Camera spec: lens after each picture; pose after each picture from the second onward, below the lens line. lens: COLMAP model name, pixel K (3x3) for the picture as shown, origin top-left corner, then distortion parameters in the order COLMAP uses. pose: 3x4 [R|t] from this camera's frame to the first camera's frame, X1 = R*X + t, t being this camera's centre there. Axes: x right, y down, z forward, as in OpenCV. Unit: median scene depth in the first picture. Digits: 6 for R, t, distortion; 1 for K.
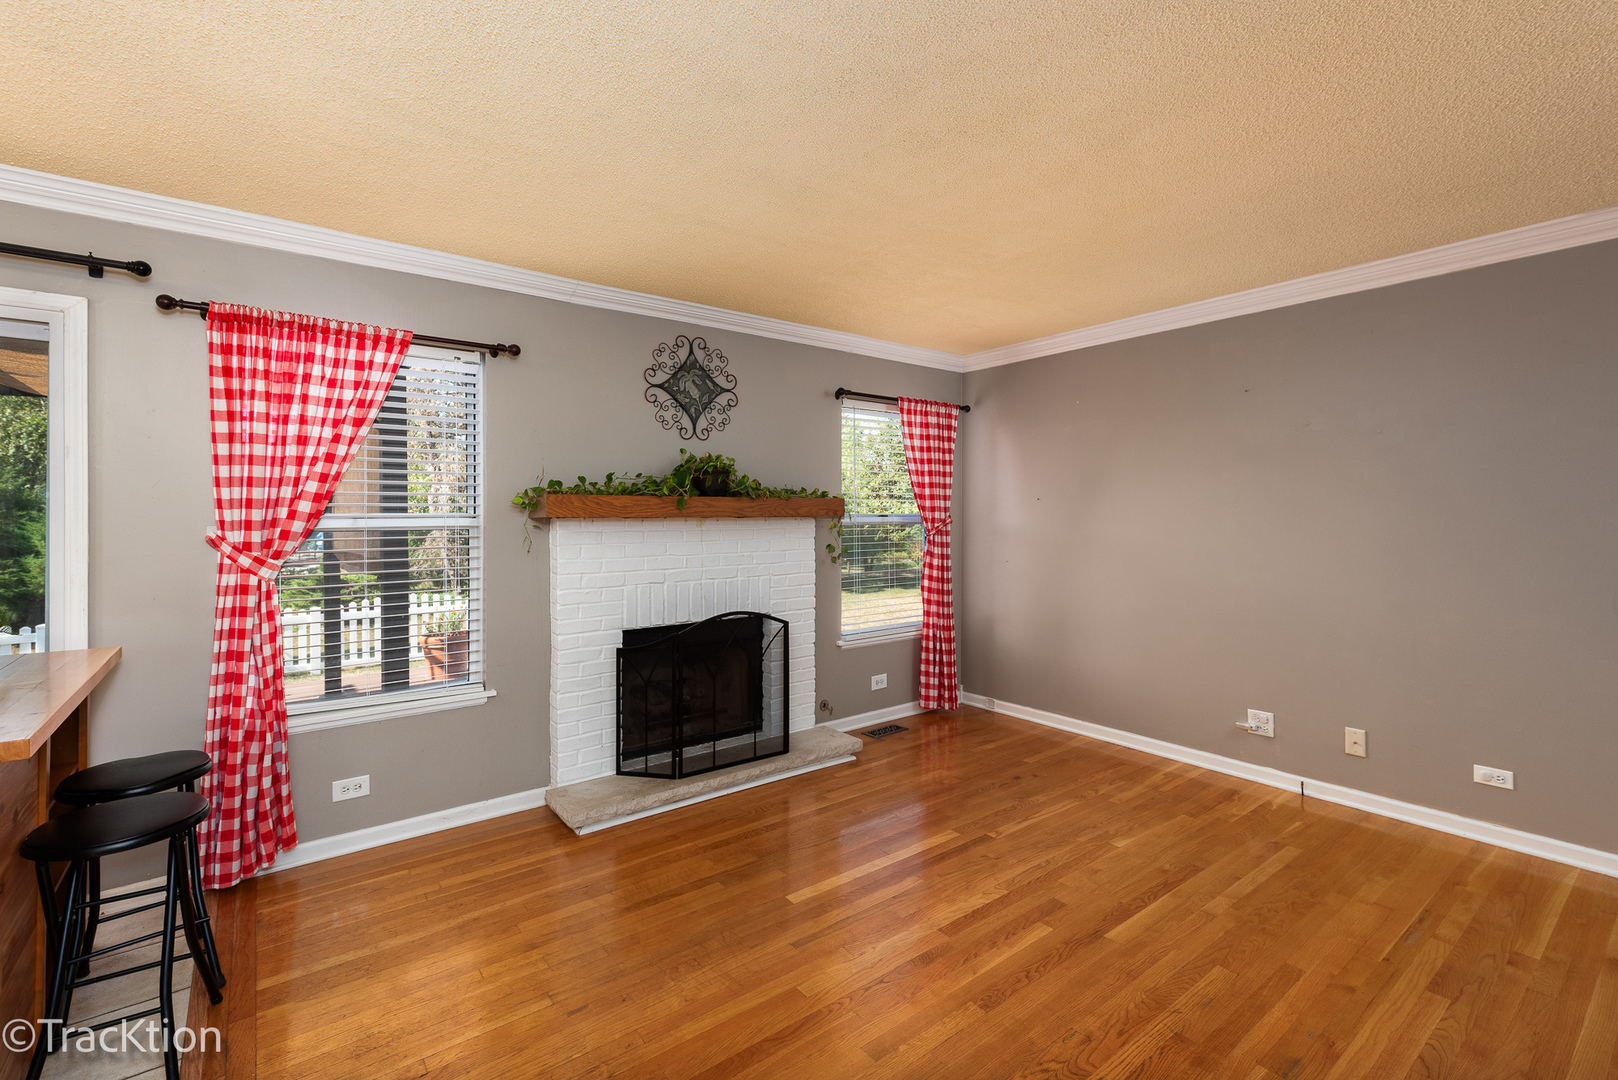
lens RADIAL K [[712.9, 0, 809.2], [0, 712.9, 519.0], [0, 0, 1]] dist [0.004188, -0.000431]
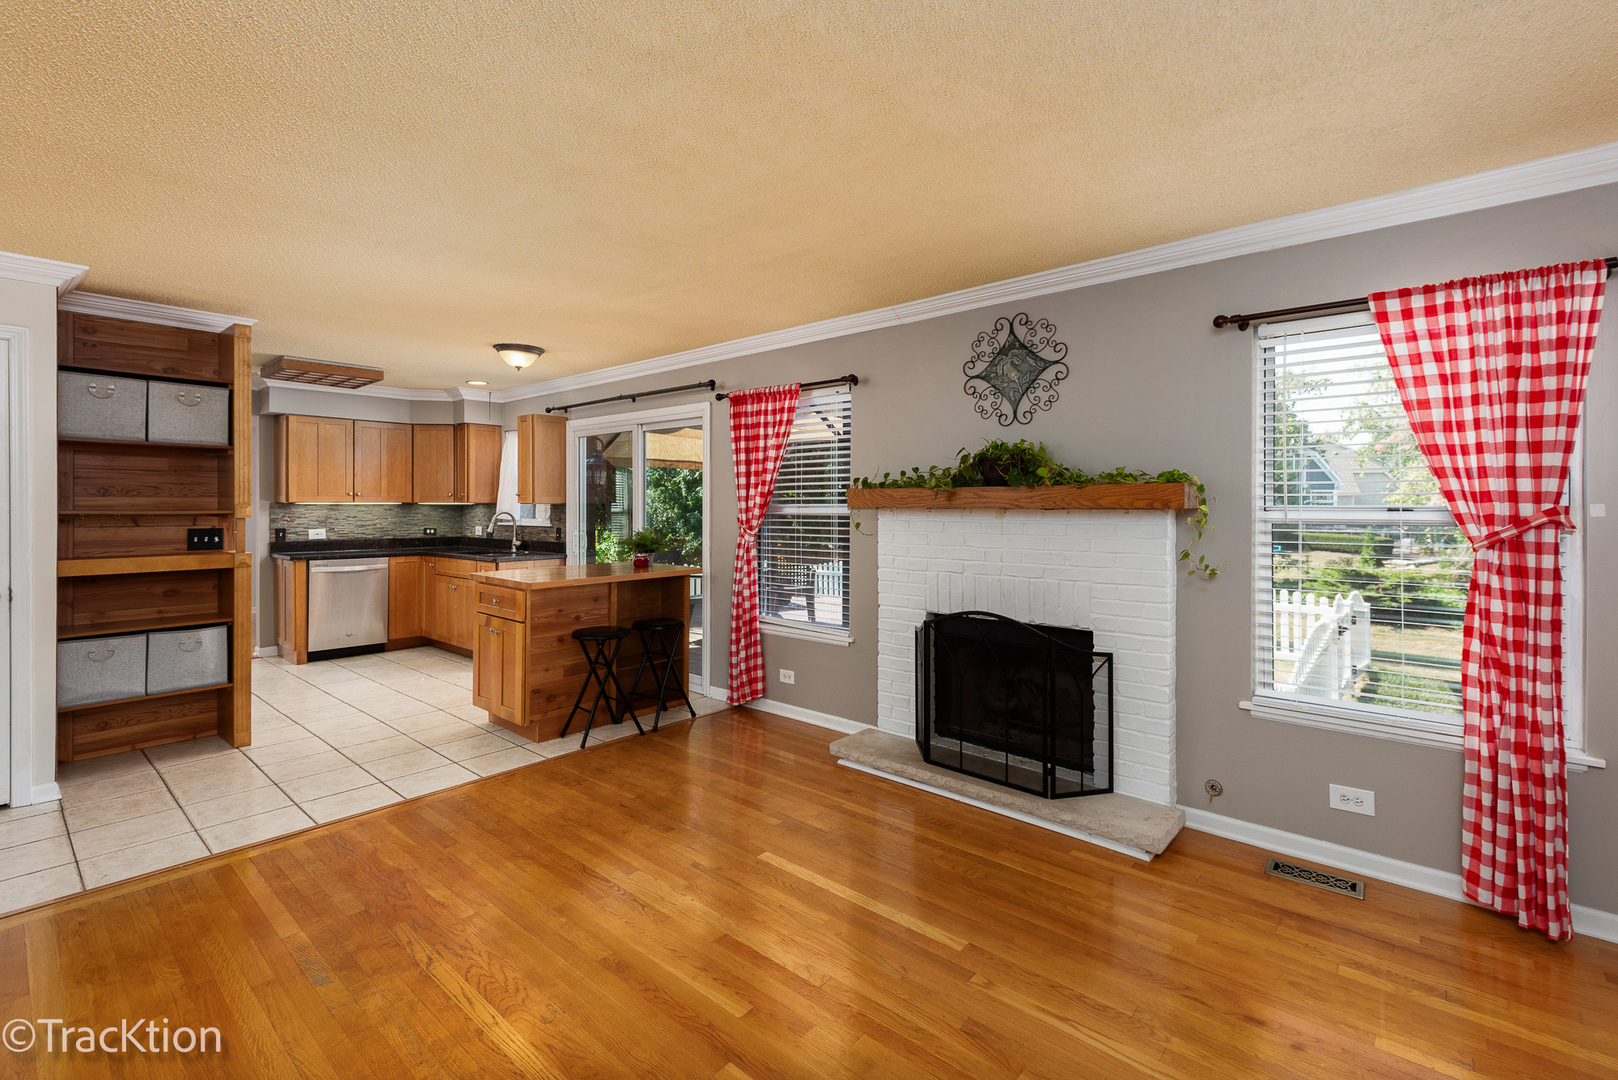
lens RADIAL K [[720.6, 0, 813.5], [0, 720.6, 504.2], [0, 0, 1]] dist [0.002427, 0.000015]
pose [[0.193395, 0.001723, -0.981119, 0.955006], [-0.007988, 0.999968, 0.000182, -0.008408], [0.981088, 0.007802, 0.193403, 0.755644]]
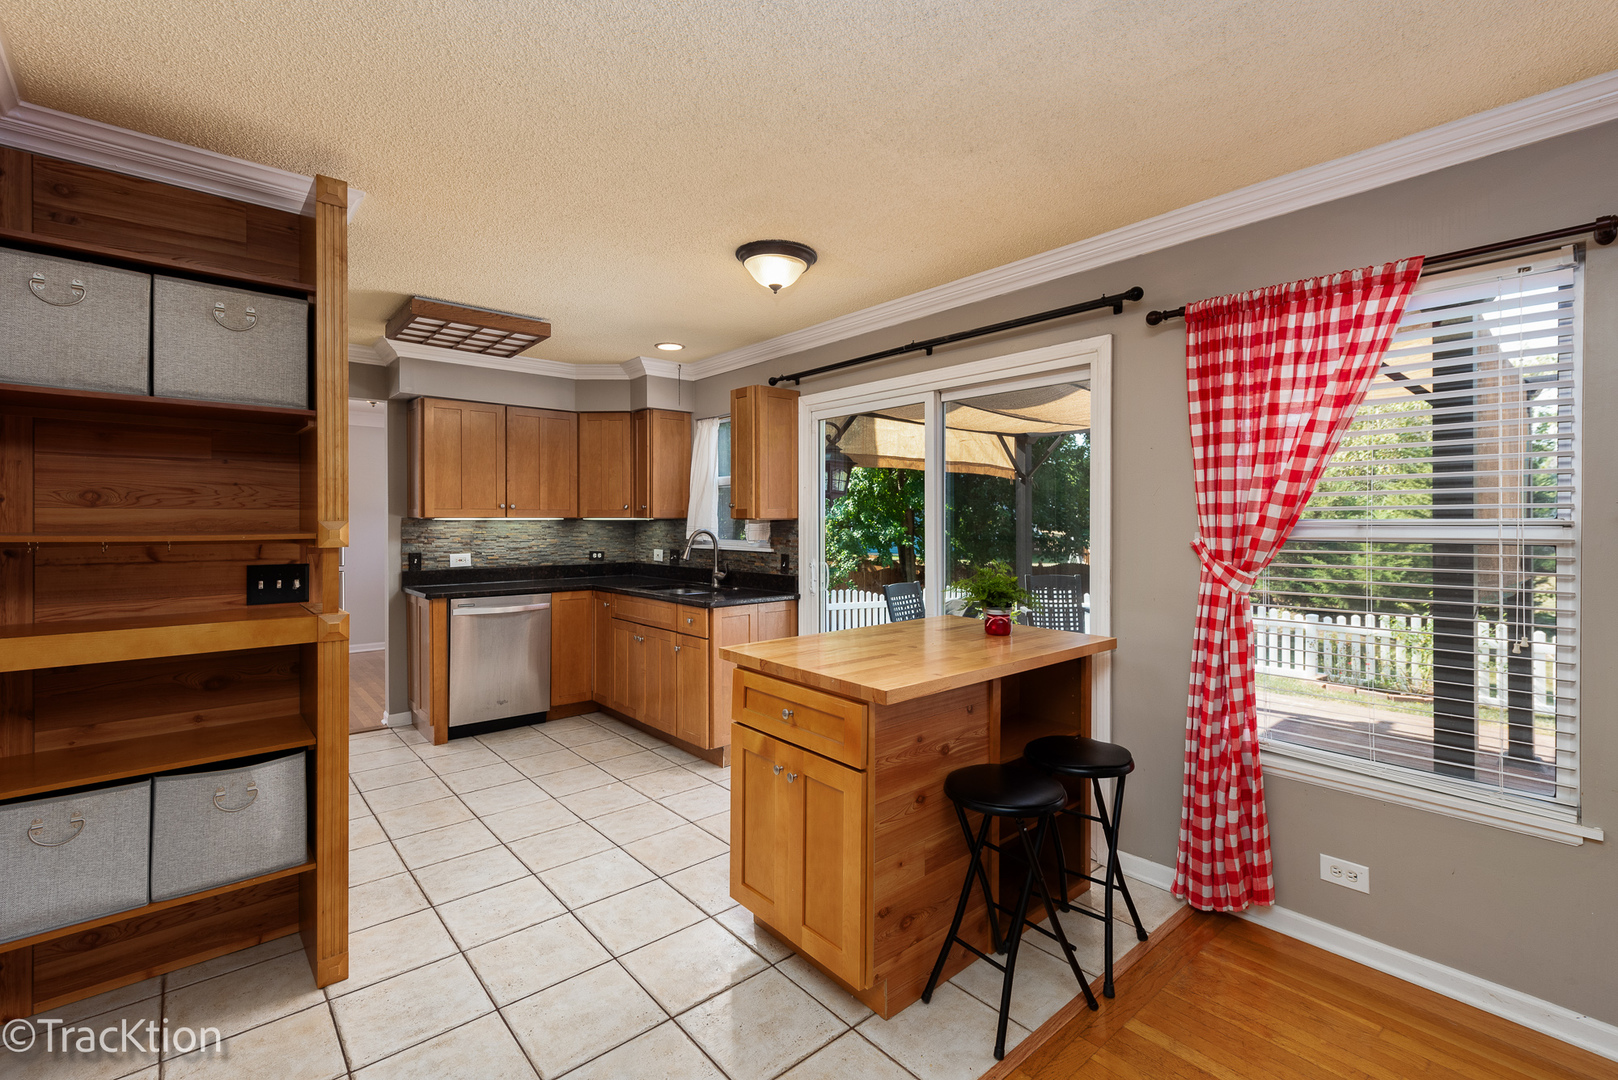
lens RADIAL K [[712.9, 0, 809.2], [0, 712.9, 519.0], [0, 0, 1]] dist [0.004188, -0.000431]
pose [[0.048393, 0.001561, -0.998827, 0.107642], [-0.006359, 0.999979, 0.001254, -0.005452], [0.998808, 0.006291, 0.048402, 0.385938]]
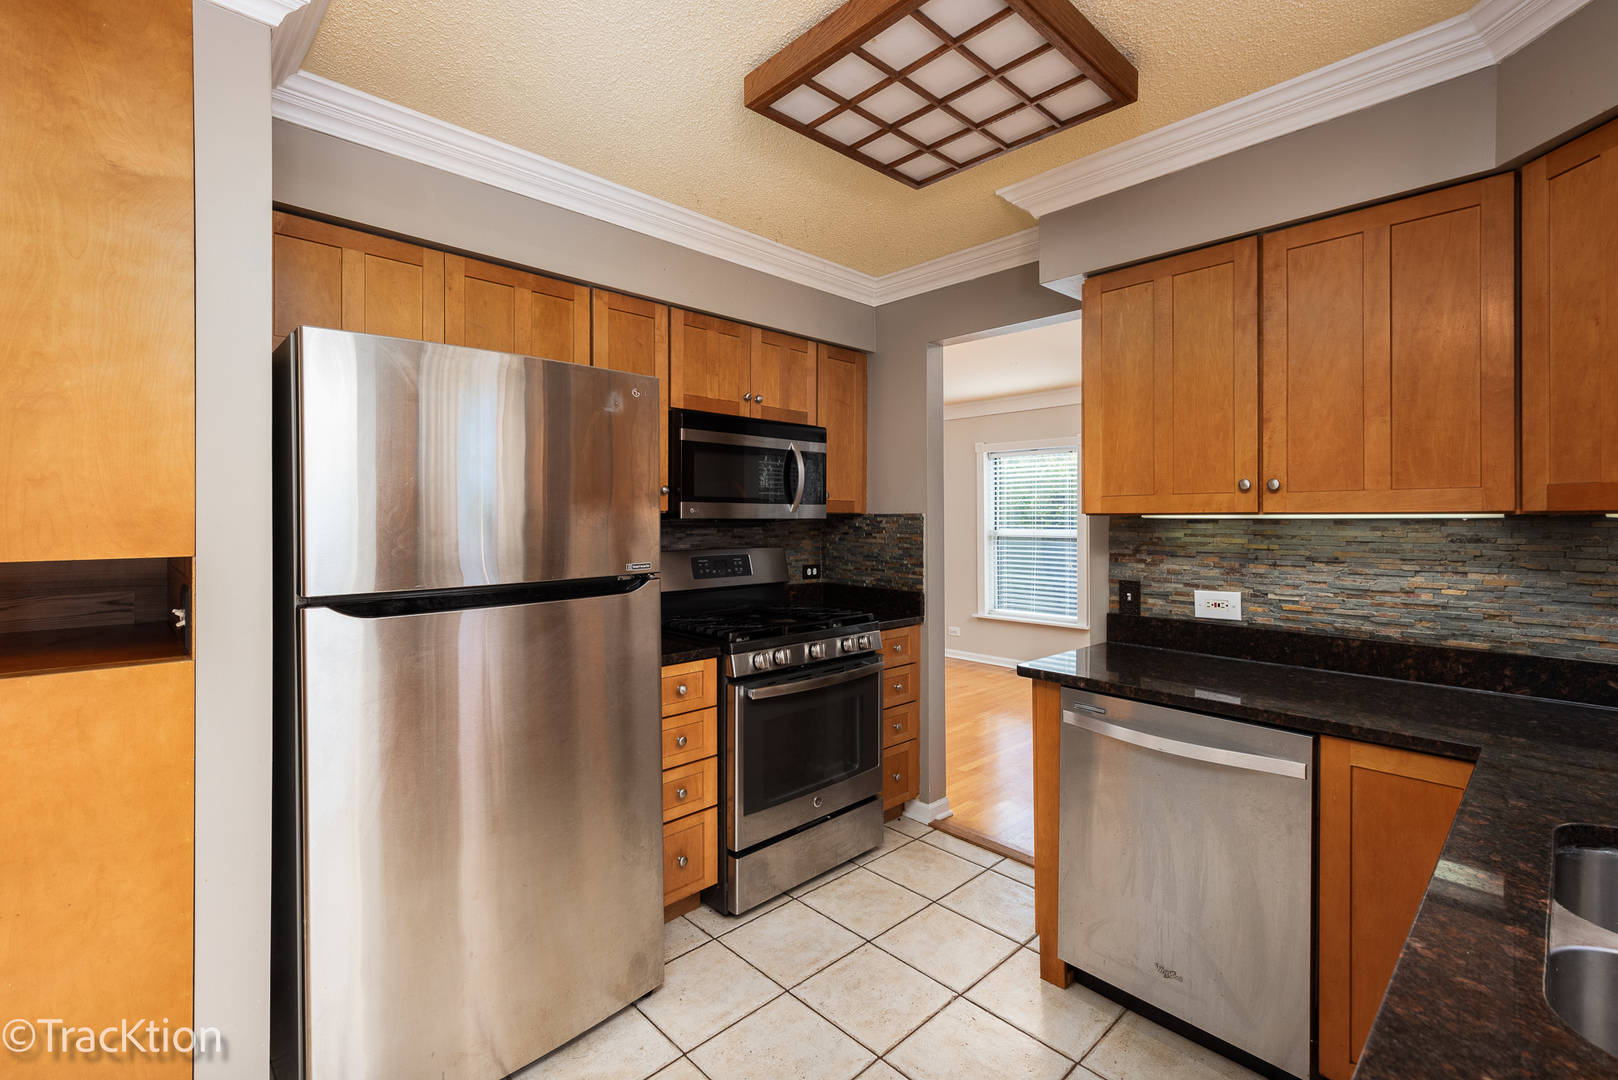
lens RADIAL K [[712.3, 0, 803.6], [0, 712.3, 527.1], [0, 0, 1]] dist [0.002827, -0.000041]
pose [[-0.995949, 0.002697, -0.089880, -1.129526], [0.000975, 0.999815, 0.019196, -0.001909], [0.089915, 0.019030, -0.995768, 0.388166]]
